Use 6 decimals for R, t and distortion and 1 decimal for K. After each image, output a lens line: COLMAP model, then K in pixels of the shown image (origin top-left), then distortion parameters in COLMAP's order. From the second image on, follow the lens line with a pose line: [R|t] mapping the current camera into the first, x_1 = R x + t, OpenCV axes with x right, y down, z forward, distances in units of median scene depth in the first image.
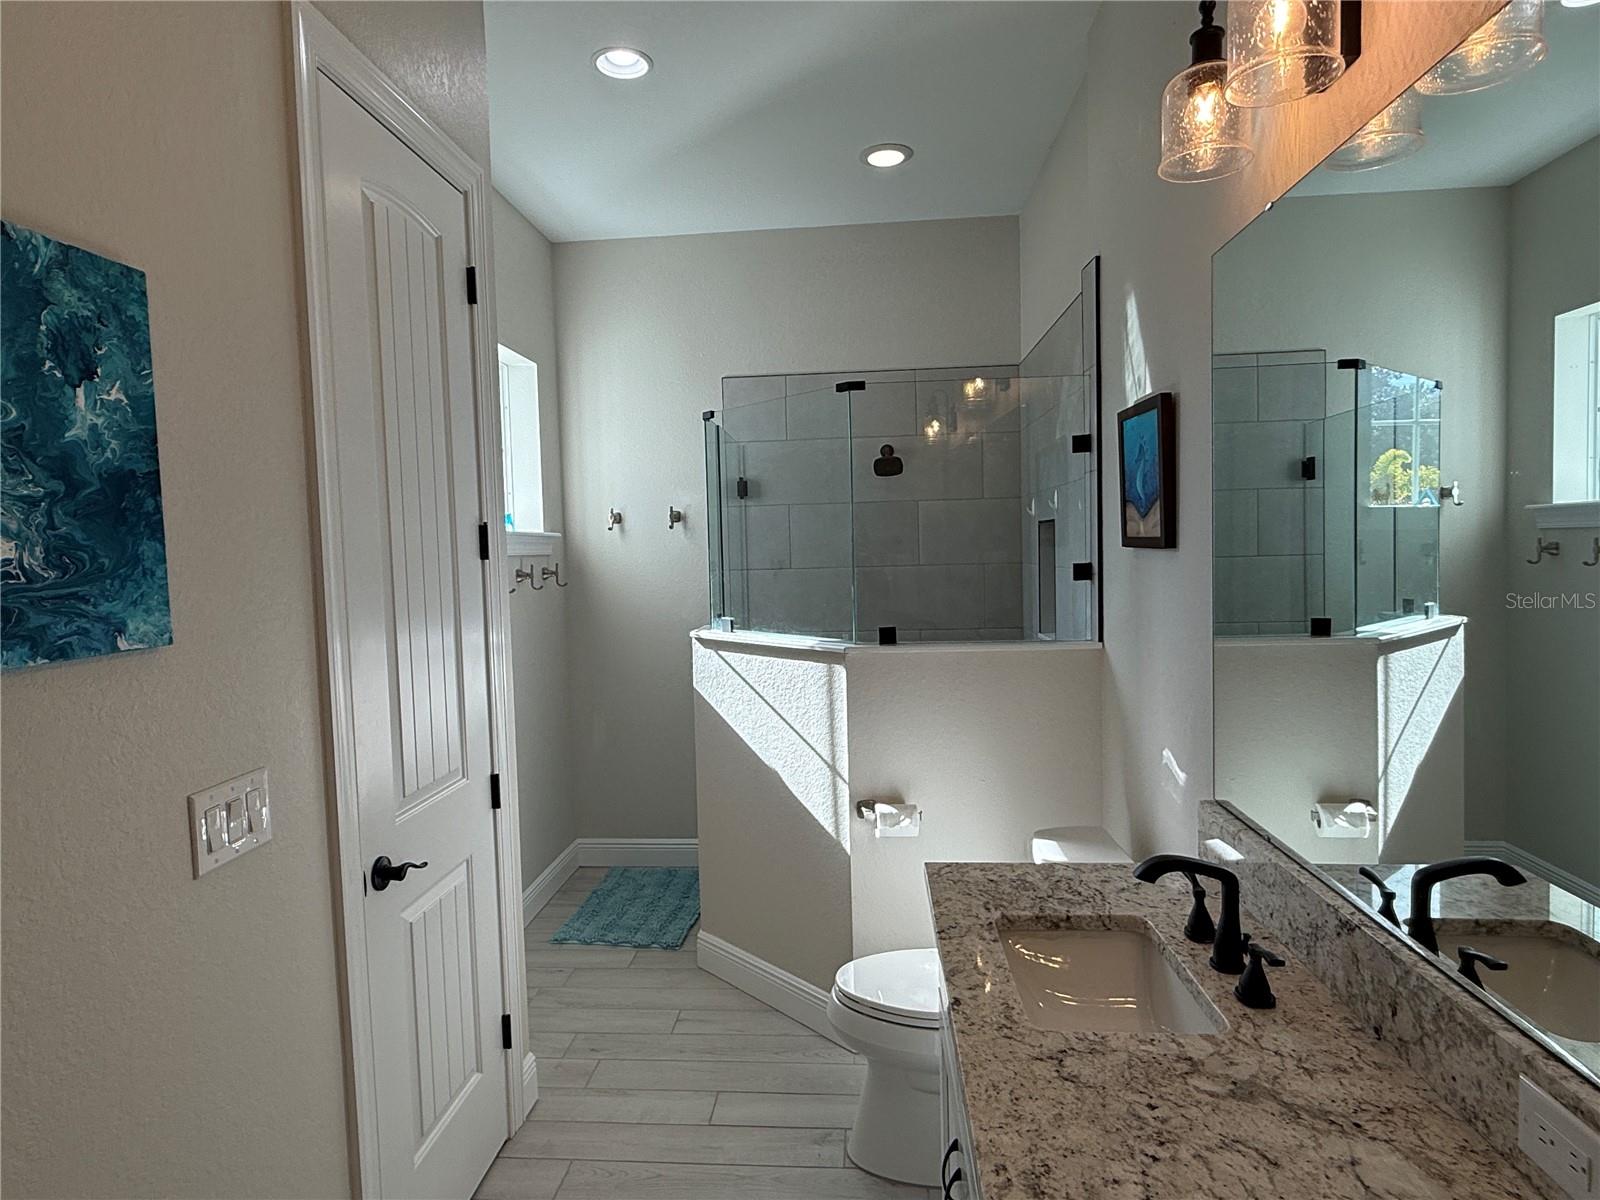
lens RADIAL K [[911.6, 0, 796.2], [0, 911.6, 604.7], [0, 0, 1]] dist [-0.003460, 0.001476]
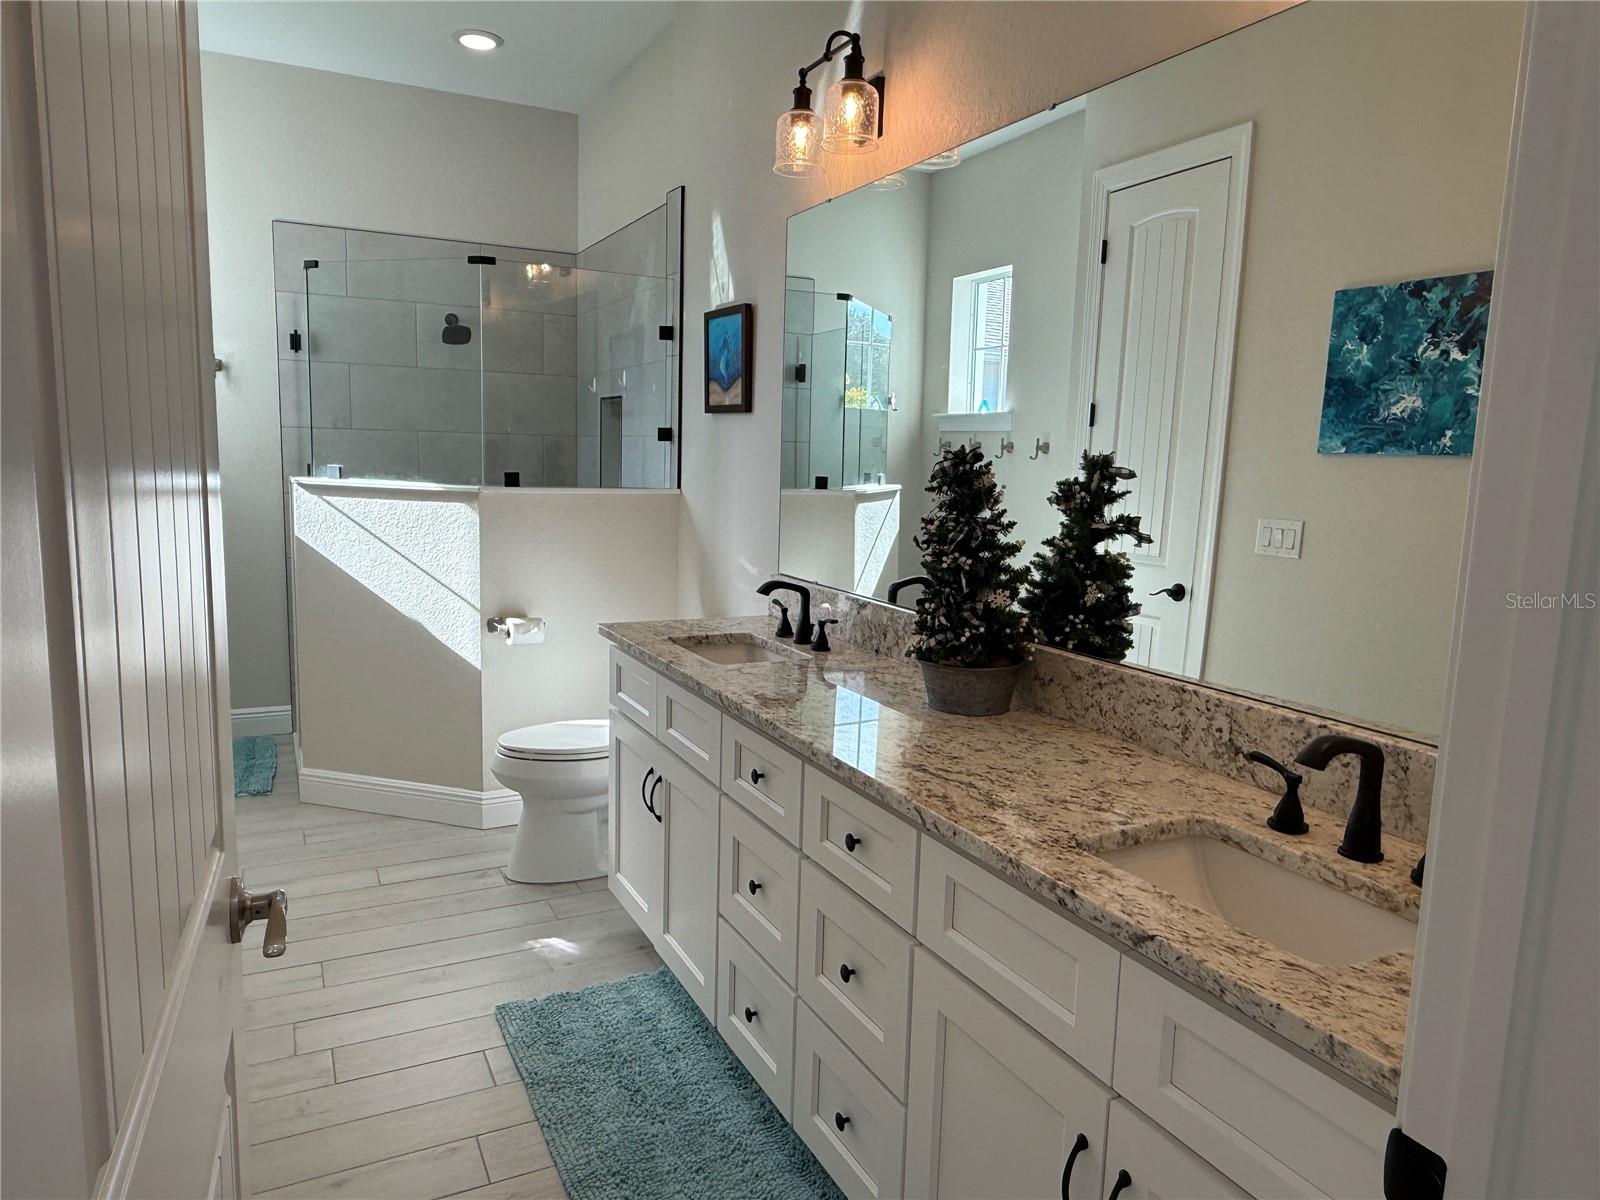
lens RADIAL K [[1030.2, 0, 790.0], [0, 1030.2, 594.9], [0, 0, 1]] dist [0.000315, 0.001990]
pose [[0.853433, -0.020846, 0.520786, -0.294535], [-0.018592, 0.997346, 0.070389, 0.083642], [-0.520872, -0.069754, 0.850780, -0.340342]]
